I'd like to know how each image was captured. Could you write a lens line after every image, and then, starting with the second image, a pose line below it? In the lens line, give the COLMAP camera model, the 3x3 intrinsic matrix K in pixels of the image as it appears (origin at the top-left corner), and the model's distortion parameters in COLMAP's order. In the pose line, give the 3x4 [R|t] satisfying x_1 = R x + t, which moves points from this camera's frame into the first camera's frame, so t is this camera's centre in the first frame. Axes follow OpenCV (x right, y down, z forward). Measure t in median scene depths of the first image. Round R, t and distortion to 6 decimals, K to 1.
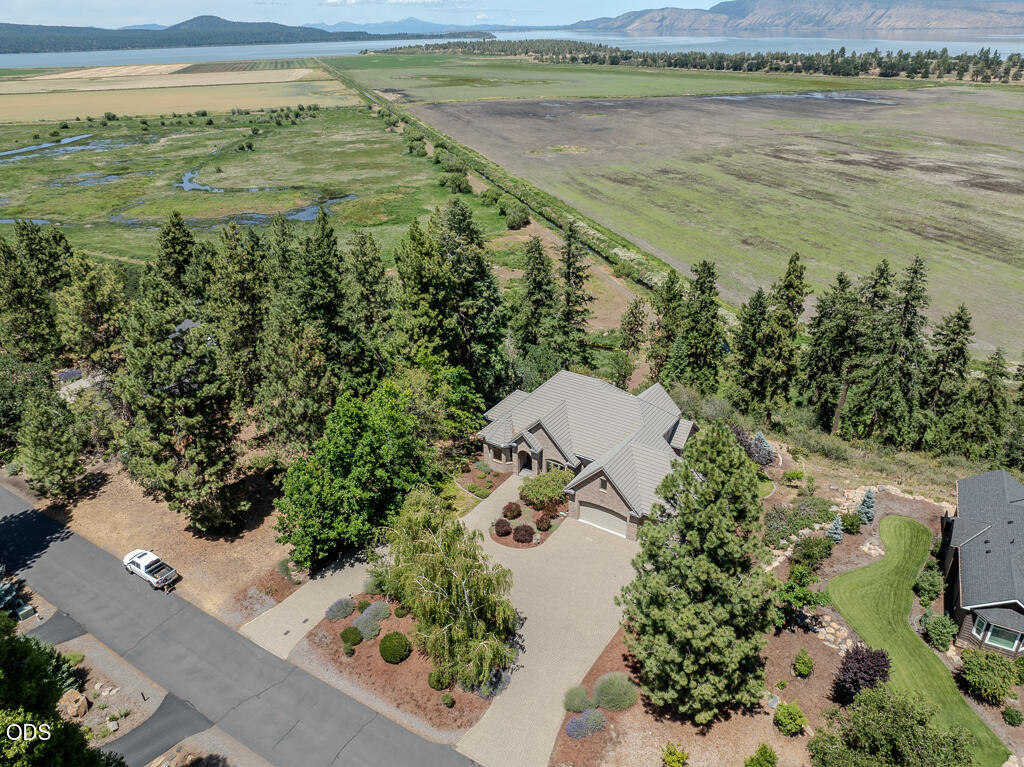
lens RADIAL K [[722.7, 0, 512.0], [0, 722.7, 383.5], [0, 0, 1]] dist [-0.033408, -0.003538]
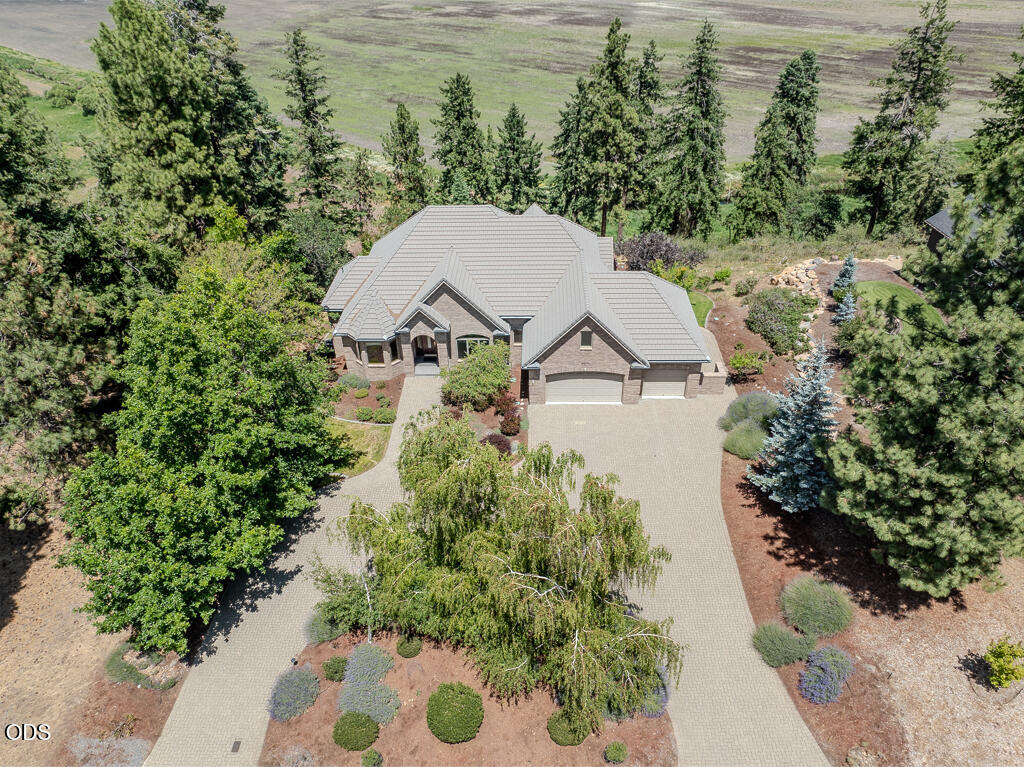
lens RADIAL K [[722.7, 0, 512.0], [0, 722.7, 383.5], [0, 0, 1]] dist [-0.033408, -0.003538]
pose [[0.847899, -0.303663, 0.434576, -0.052197], [0.242015, 0.951018, 0.192336, 0.007198], [-0.471695, -0.057907, 0.879858, 0.095124]]
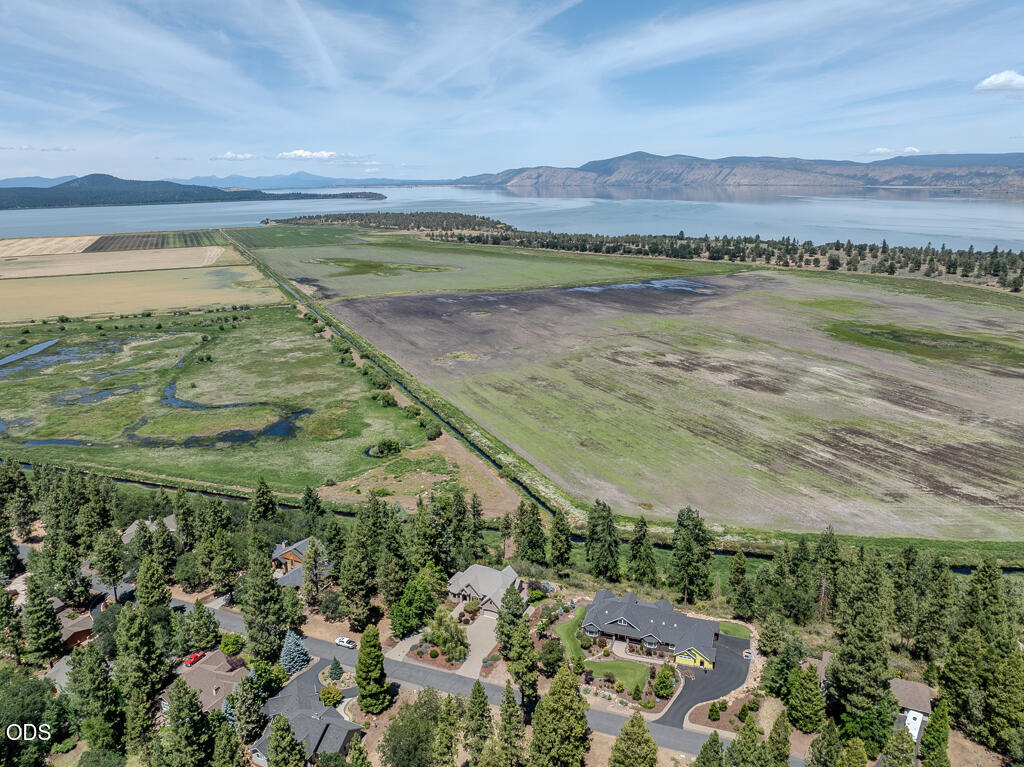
lens RADIAL K [[722.7, 0, 512.0], [0, 722.7, 383.5], [0, 0, 1]] dist [-0.033408, -0.003538]
pose [[0.988859, -0.036514, 0.144310, -0.045167], [0.062534, 0.981655, -0.180119, -0.051440], [-0.135086, 0.187136, 0.973001, -0.505848]]
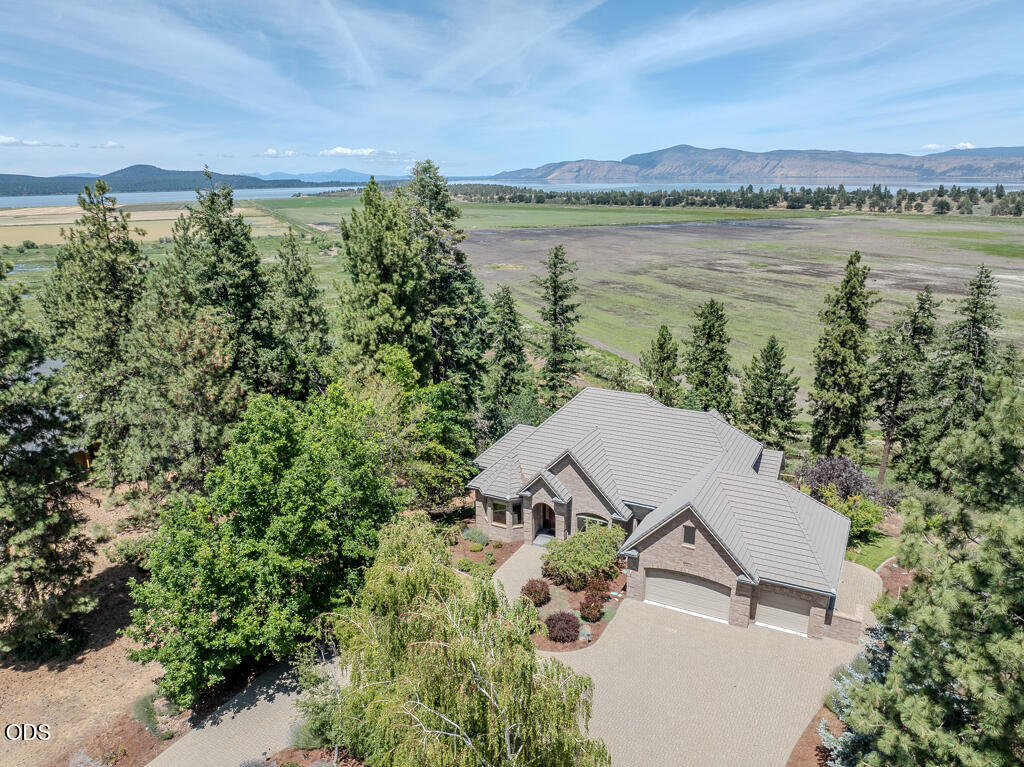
lens RADIAL K [[722.7, 0, 512.0], [0, 722.7, 383.5], [0, 0, 1]] dist [-0.033408, -0.003538]
pose [[0.995354, -0.024114, 0.093210, -0.017211], [0.040710, 0.982734, -0.180492, 0.025702], [-0.087248, 0.183448, 0.979150, 0.084204]]
